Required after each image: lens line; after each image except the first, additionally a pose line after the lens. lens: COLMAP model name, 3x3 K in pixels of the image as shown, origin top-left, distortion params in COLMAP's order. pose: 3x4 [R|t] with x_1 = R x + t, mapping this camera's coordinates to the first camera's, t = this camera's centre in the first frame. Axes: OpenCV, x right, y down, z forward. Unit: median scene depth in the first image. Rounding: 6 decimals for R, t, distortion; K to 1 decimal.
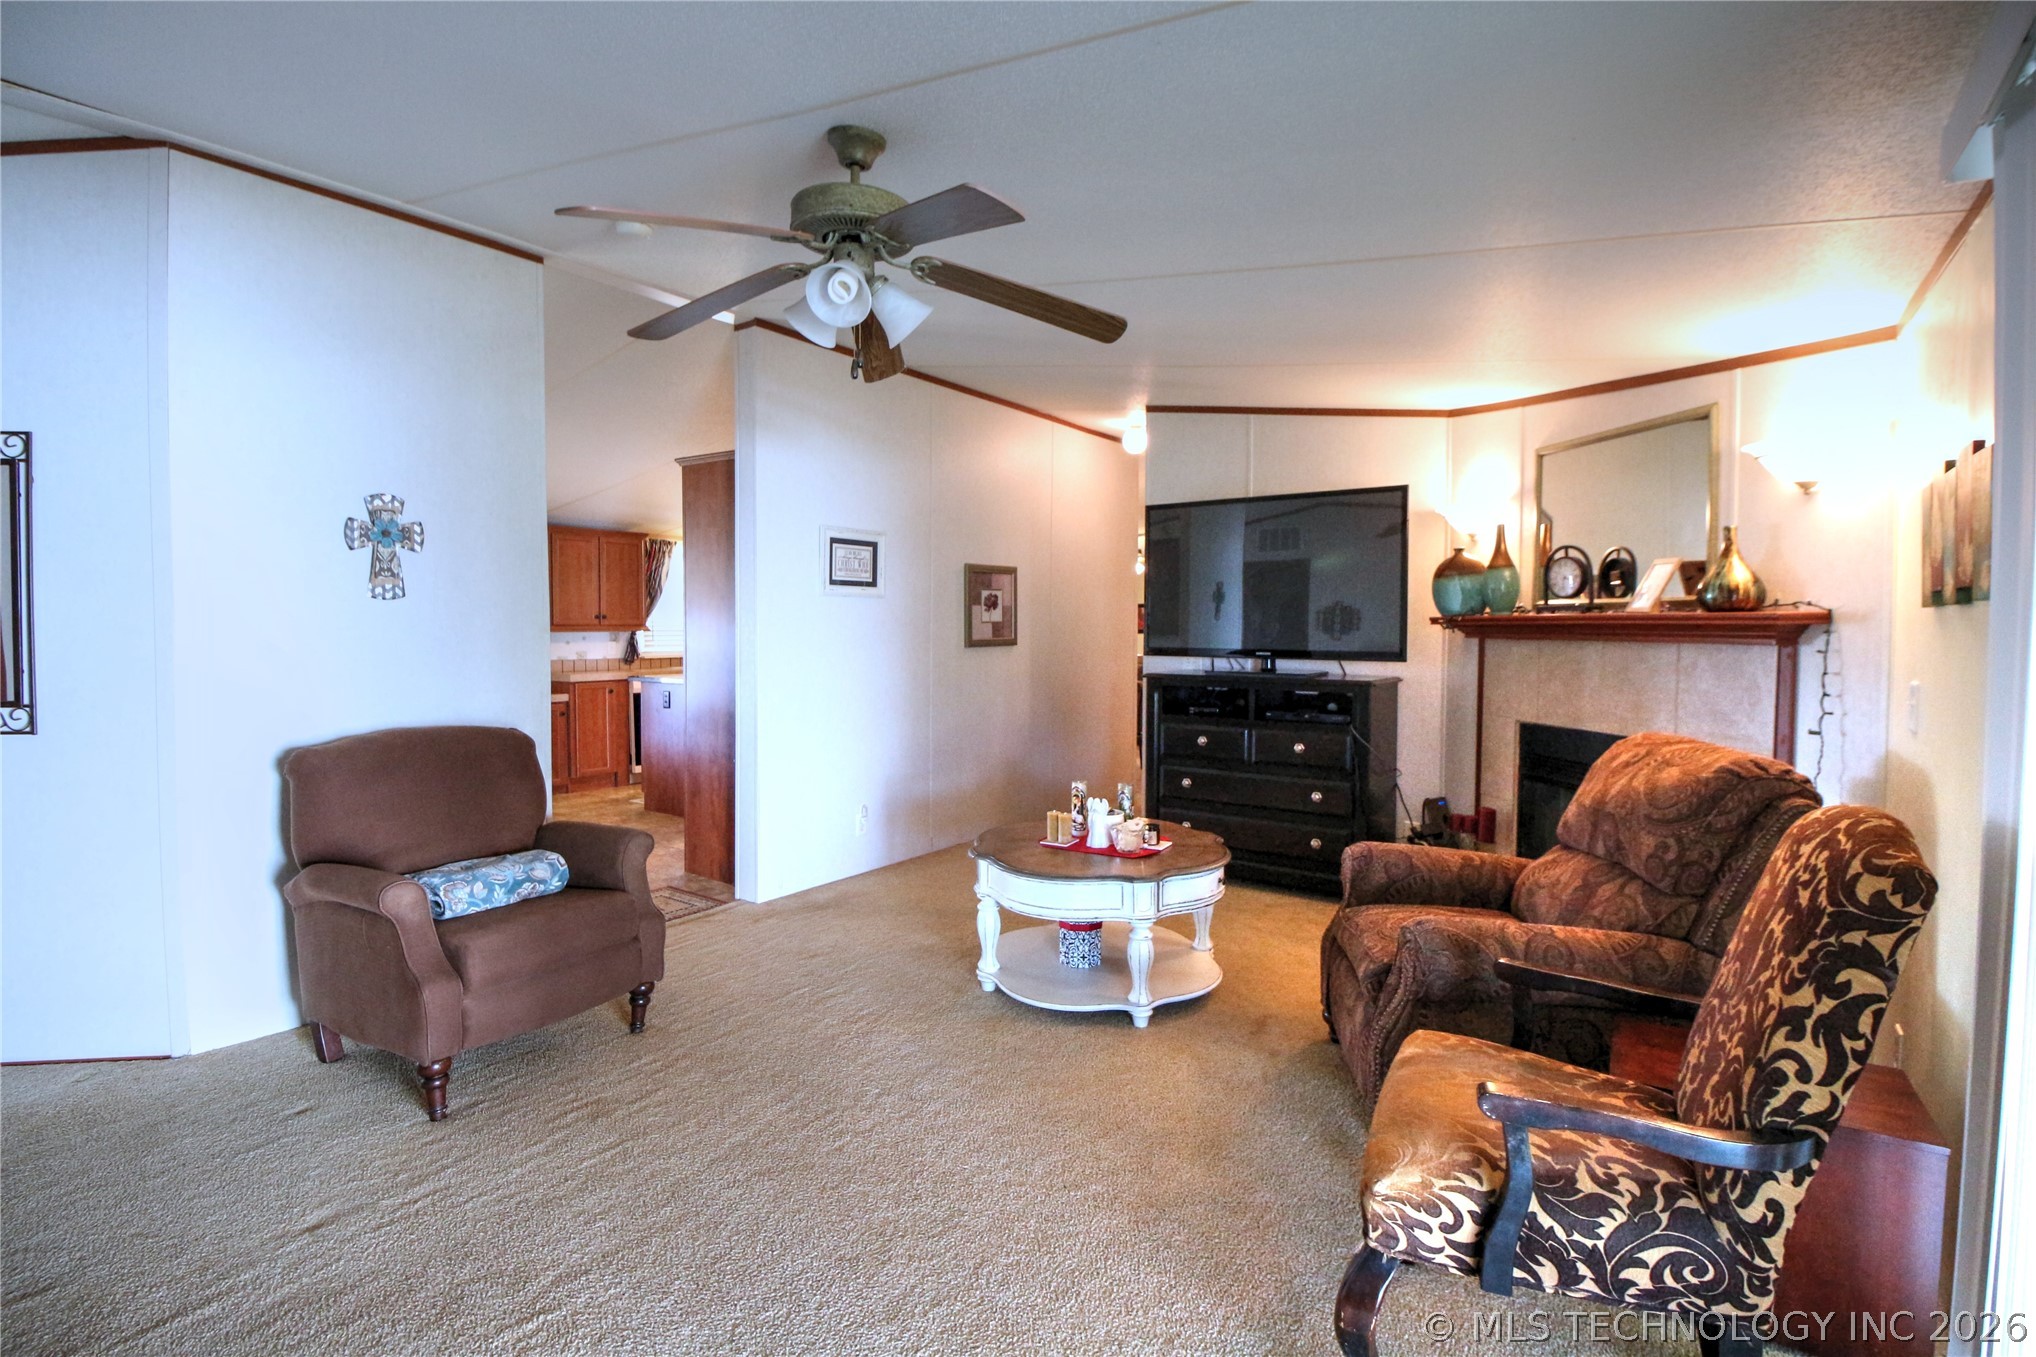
lens RADIAL K [[955.0, 0, 1023.9], [0, 955.0, 666.5], [0, 0, 1]] dist [-0.010853, -0.003738]
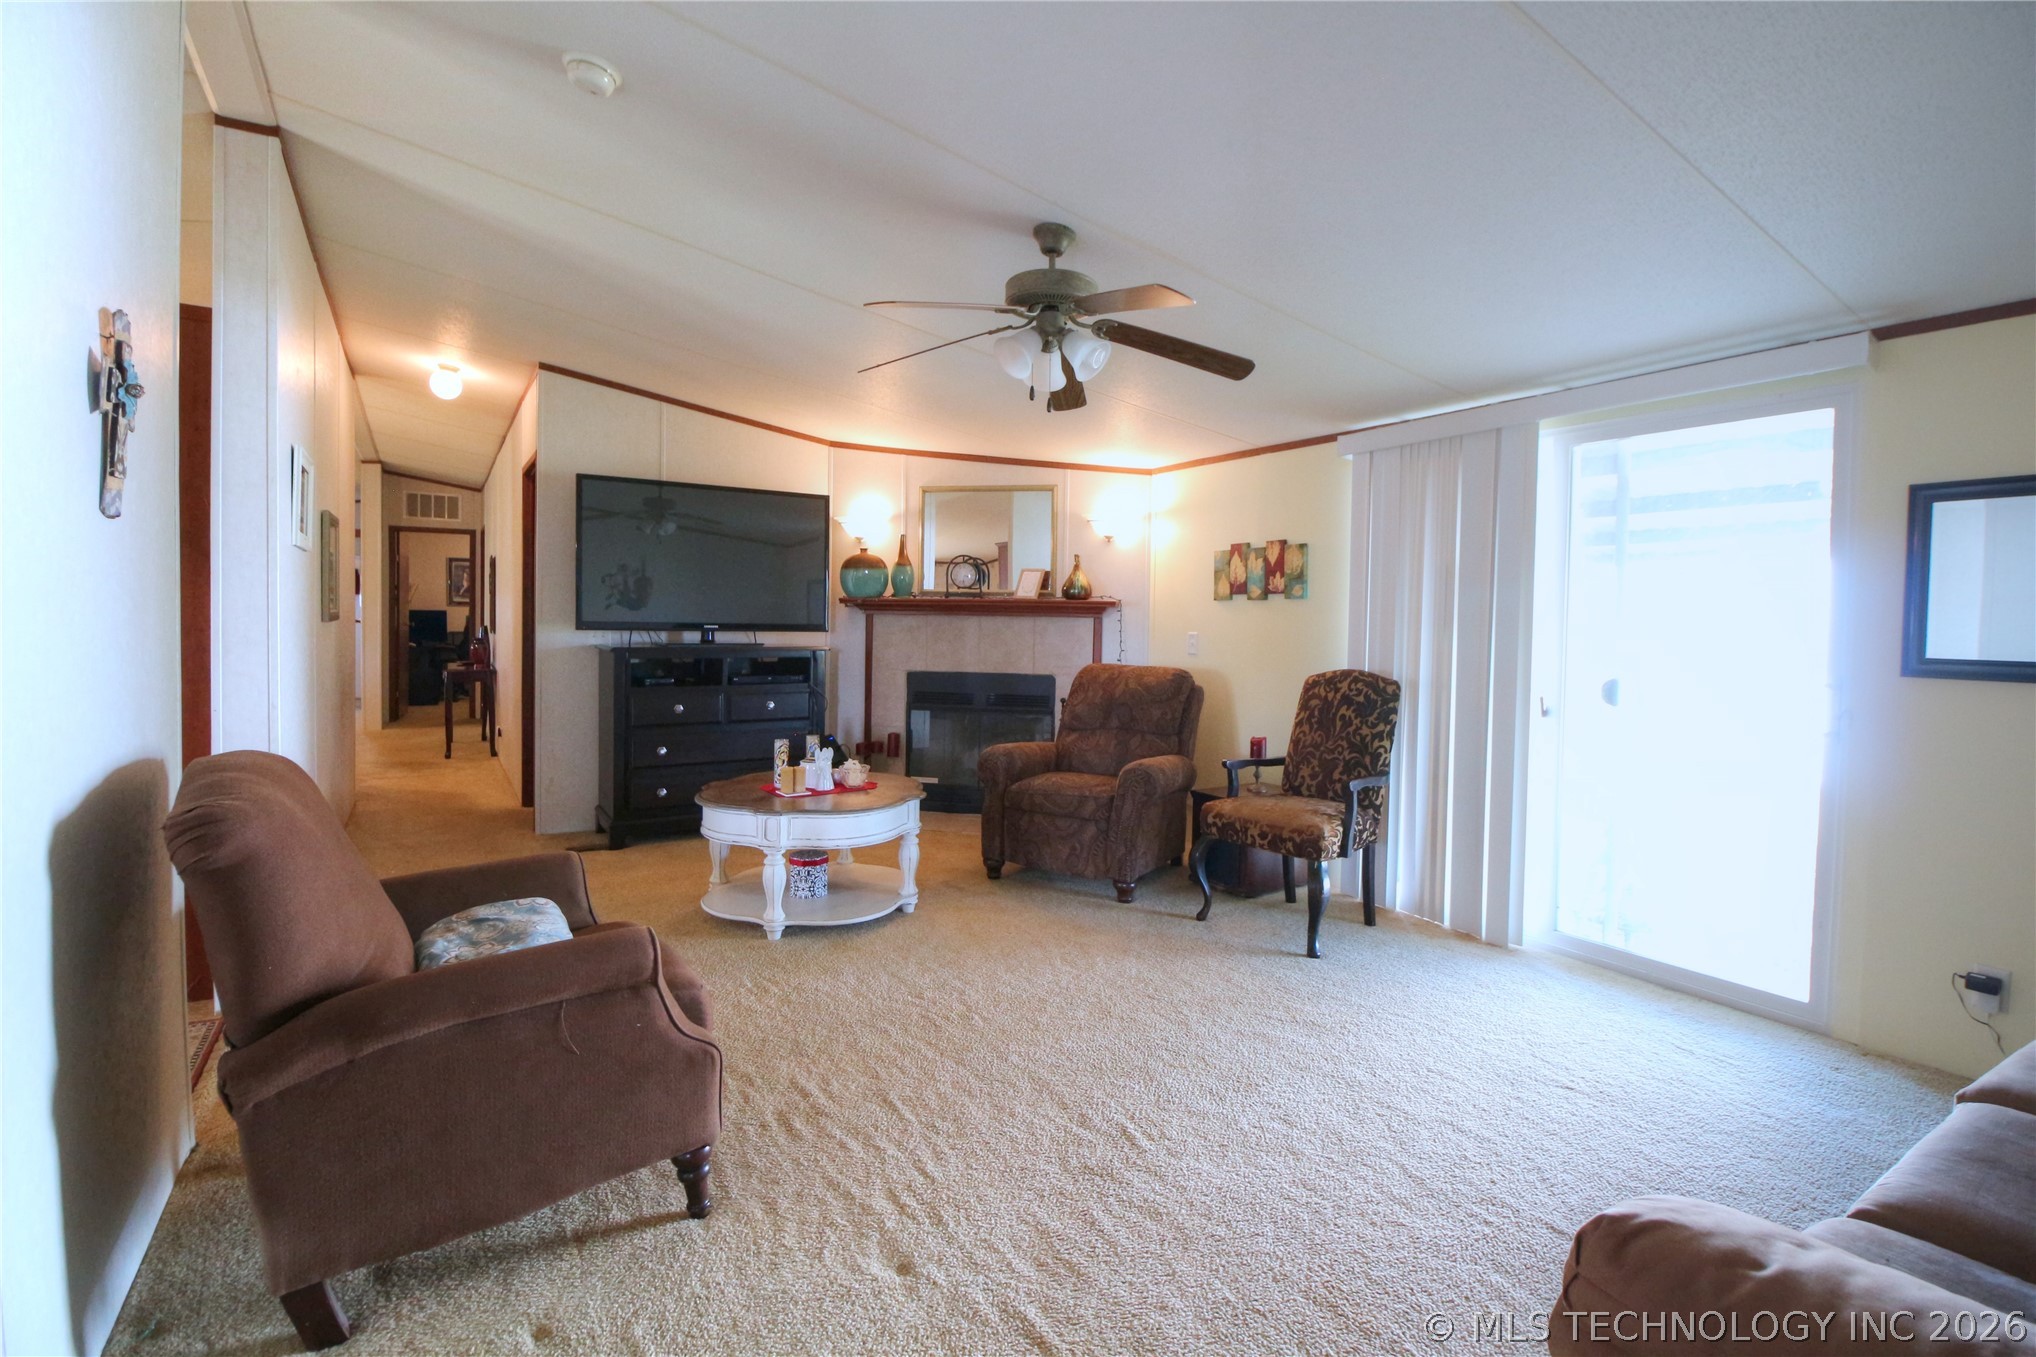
lens RADIAL K [[955.0, 0, 1026.6], [0, 955.0, 678.4], [0, 0, 1]] dist [-0.010853, -0.003738]
pose [[0.370925, -0.055376, 0.927010, -0.961240], [0.027871, 0.998435, 0.048490, 0.004222], [-0.928244, 0.007850, 0.371888, 0.358841]]
